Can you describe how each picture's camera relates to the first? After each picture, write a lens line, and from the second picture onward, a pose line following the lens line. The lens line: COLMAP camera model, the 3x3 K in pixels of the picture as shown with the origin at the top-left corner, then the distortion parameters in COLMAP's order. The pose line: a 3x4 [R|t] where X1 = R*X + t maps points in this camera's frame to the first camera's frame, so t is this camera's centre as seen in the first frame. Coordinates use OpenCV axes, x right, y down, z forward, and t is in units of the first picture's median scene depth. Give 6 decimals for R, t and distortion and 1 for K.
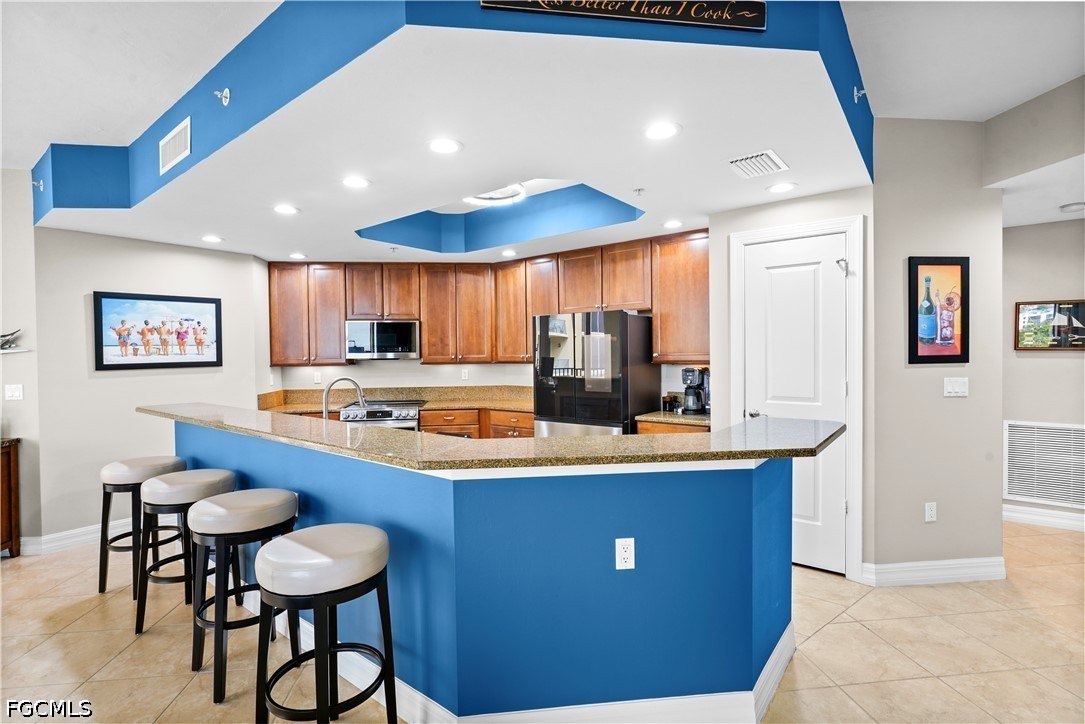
lens RADIAL K [[517.5, 0, 539.5], [0, 517.5, 357.9], [0, 0, 1]] dist [-0.002329, 0.000766]
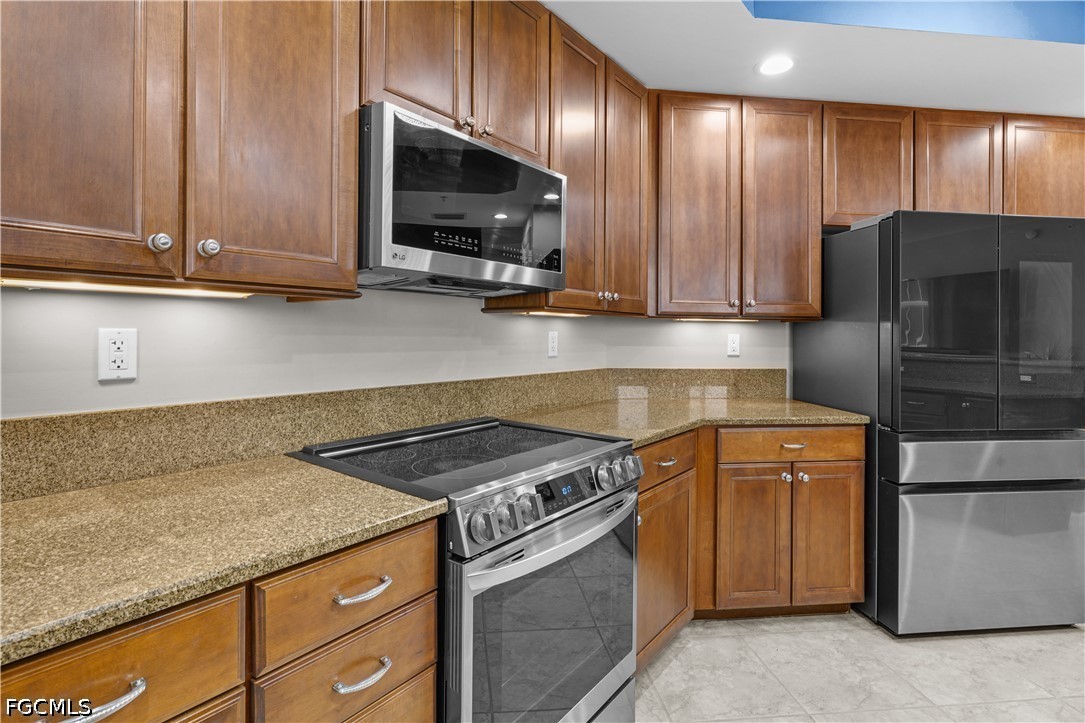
lens RADIAL K [[529.5, 0, 534.9], [0, 529.5, 329.1], [0, 0, 1]] dist [-0.001938, 0.000150]
pose [[0.706276, 0.026254, 0.707450, -0.582627], [-0.015716, 0.999647, -0.021408, 0.038864], [-0.707762, 0.004002, 0.706439, 0.935531]]
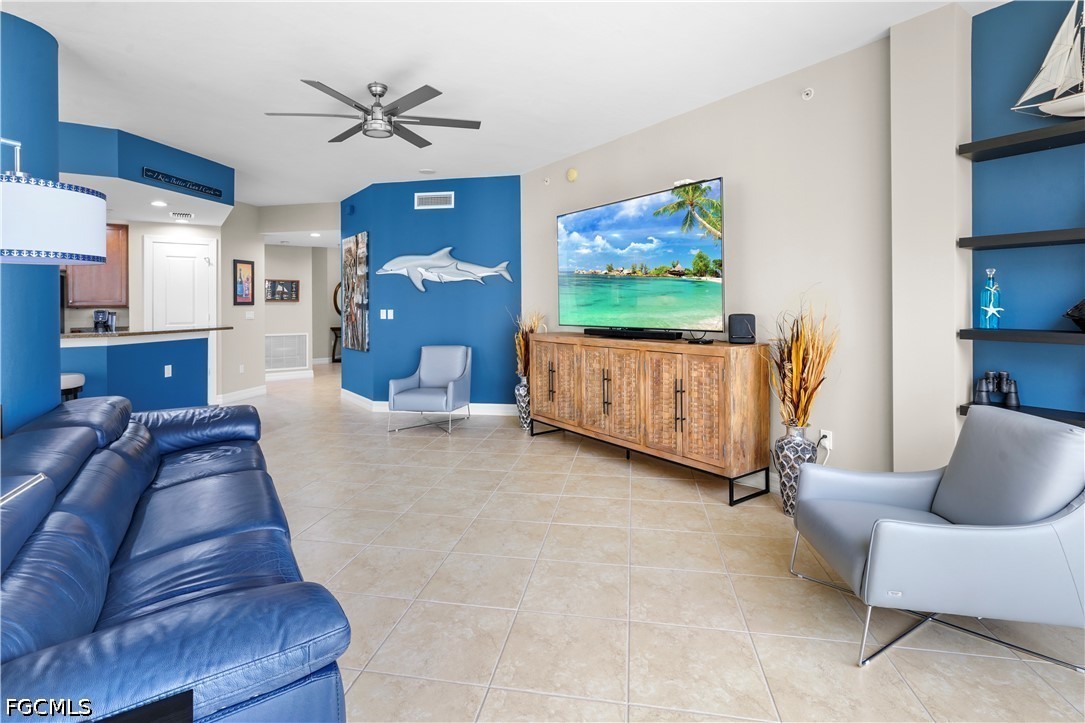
lens RADIAL K [[531.9, 0, 535.1], [0, 531.9, 303.2], [0, 0, 1]] dist [-0.000601, 0.000408]
pose [[0.300294, 0.010666, 0.953787, -0.798800], [0.015635, 0.999748, -0.016103, 0.042309], [-0.953719, 0.019748, 0.300051, -0.694419]]
